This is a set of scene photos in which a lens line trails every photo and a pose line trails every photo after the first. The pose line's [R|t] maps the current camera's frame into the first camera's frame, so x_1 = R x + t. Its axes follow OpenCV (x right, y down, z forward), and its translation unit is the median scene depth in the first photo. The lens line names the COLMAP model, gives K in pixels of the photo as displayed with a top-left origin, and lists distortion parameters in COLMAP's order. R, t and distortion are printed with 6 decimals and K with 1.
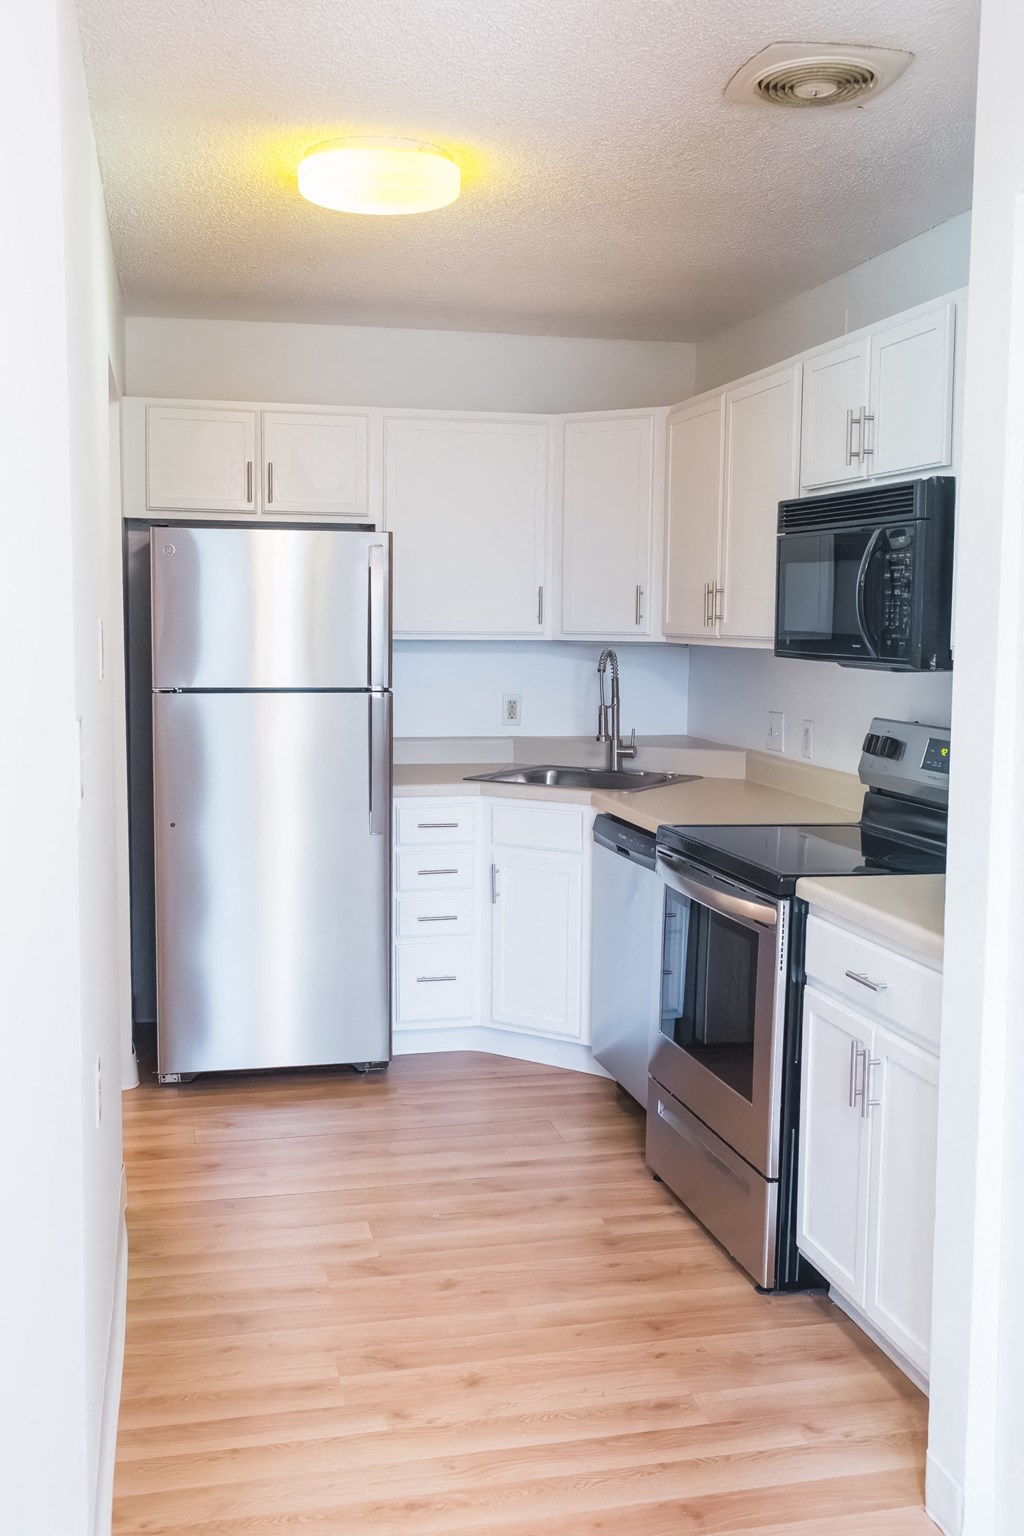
lens RADIAL K [[1493.9, 0, 485.3], [0, 1493.9, 782.5], [0, 0, 1]] dist [0.015858, -0.009388]
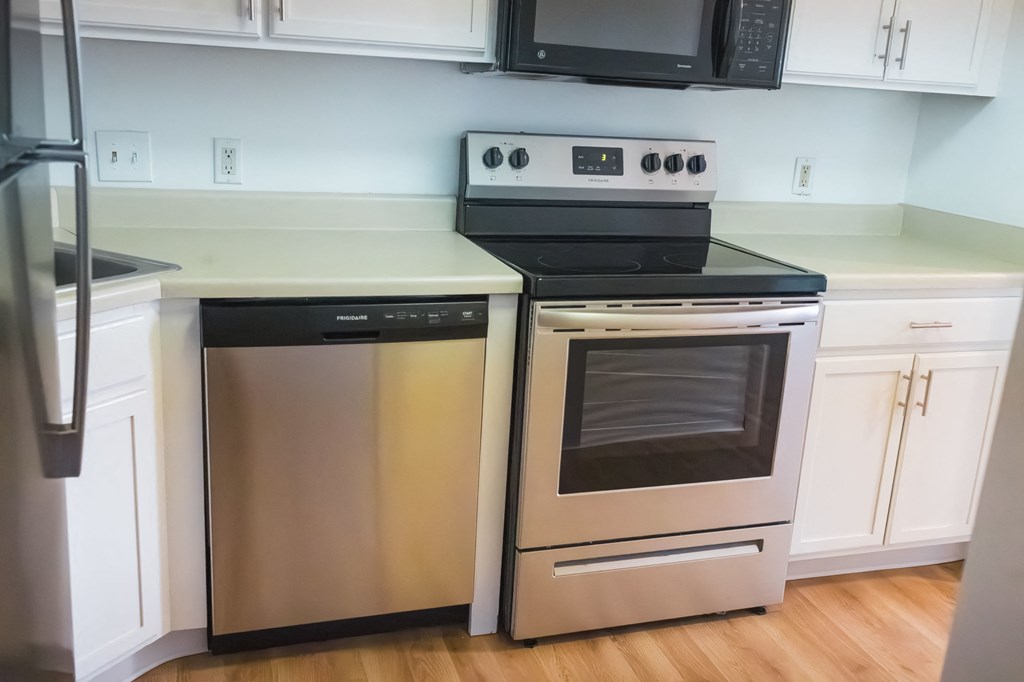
lens RADIAL K [[995.9, 0, 512.0], [0, 995.9, 341.0], [0, 0, 1]] dist [0.015858, -0.009388]
pose [[-0.096296, -0.279208, 0.955390, -0.451455], [0.051129, 0.957196, 0.284889, -0.103585], [-0.994039, 0.076282, -0.077898, 1.094763]]
